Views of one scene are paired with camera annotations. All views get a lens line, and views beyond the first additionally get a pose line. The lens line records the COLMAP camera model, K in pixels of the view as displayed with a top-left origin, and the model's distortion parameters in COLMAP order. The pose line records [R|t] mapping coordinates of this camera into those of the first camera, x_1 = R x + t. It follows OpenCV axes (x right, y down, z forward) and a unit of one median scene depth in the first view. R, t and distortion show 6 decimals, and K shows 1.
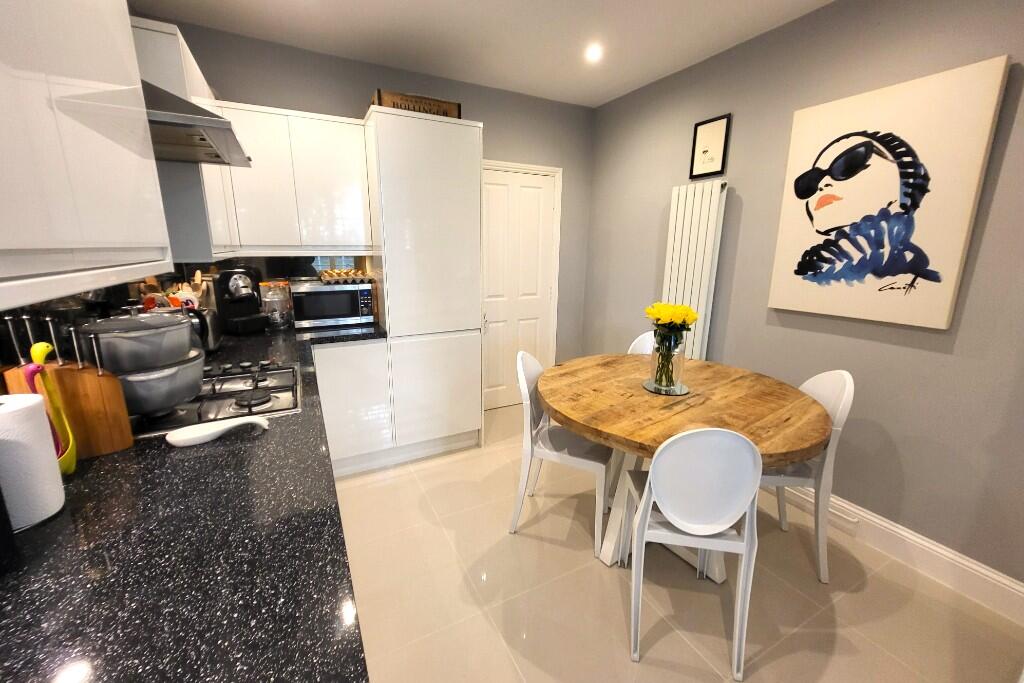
lens RADIAL K [[405.5, 0, 497.8], [0, 405.5, 338.0], [0, 0, 1]] dist [0.010801, -0.001928]
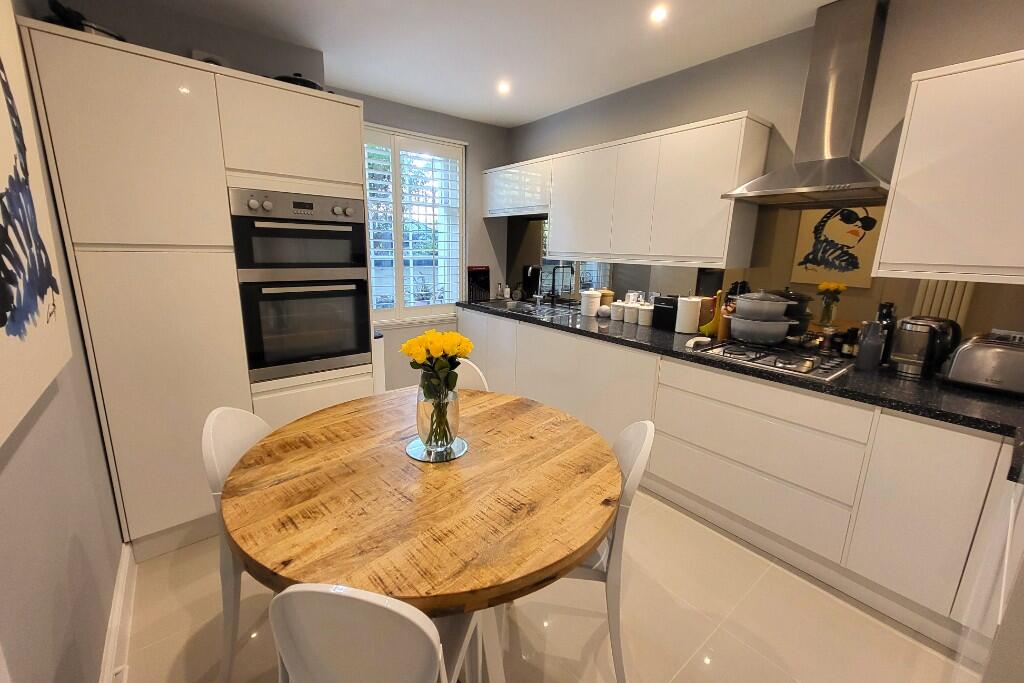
lens RADIAL K [[405.5, 0, 499.0], [0, 405.5, 336.4], [0, 0, 1]] dist [0.010801, -0.001928]
pose [[-0.981567, 0.013025, -0.190675, 0.437116], [-0.070128, 0.903538, 0.422730, -0.364553], [0.177788, 0.428310, -0.885970, 1.563174]]
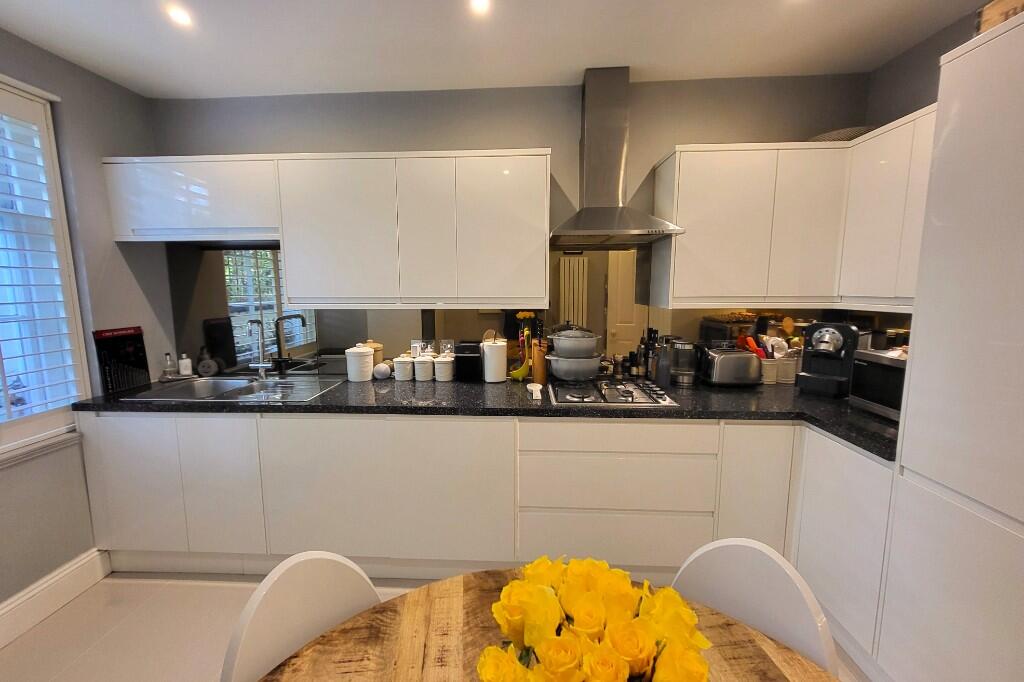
lens RADIAL K [[405.5, 0, 501.0], [0, 405.5, 335.3], [0, 0, 1]] dist [0.010801, -0.001928]
pose [[-0.498868, 0.099768, -0.860917, 0.590633], [-0.192204, 0.955881, 0.222147, -0.240794], [0.845097, 0.276294, -0.457682, 0.965386]]
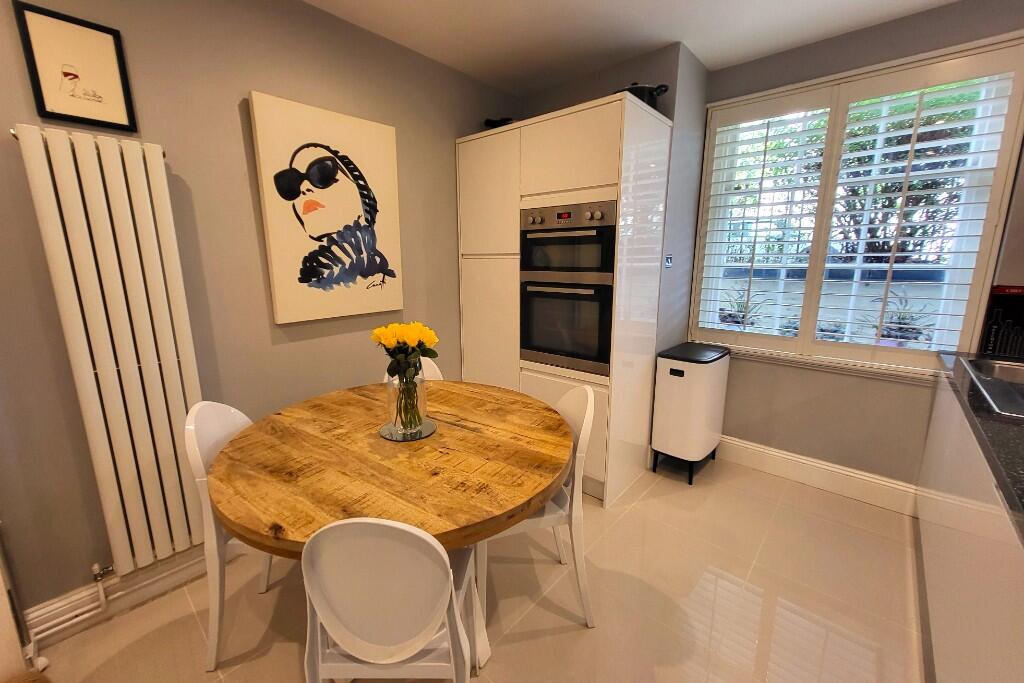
lens RADIAL K [[405.5, 0, 504.4], [0, 405.5, 336.6], [0, 0, 1]] dist [0.010801, -0.001928]
pose [[-0.356162, -0.184189, 0.916091, -0.337527], [0.211885, 0.938924, 0.271158, -0.218137], [-0.910084, 0.290682, -0.295382, 1.004466]]
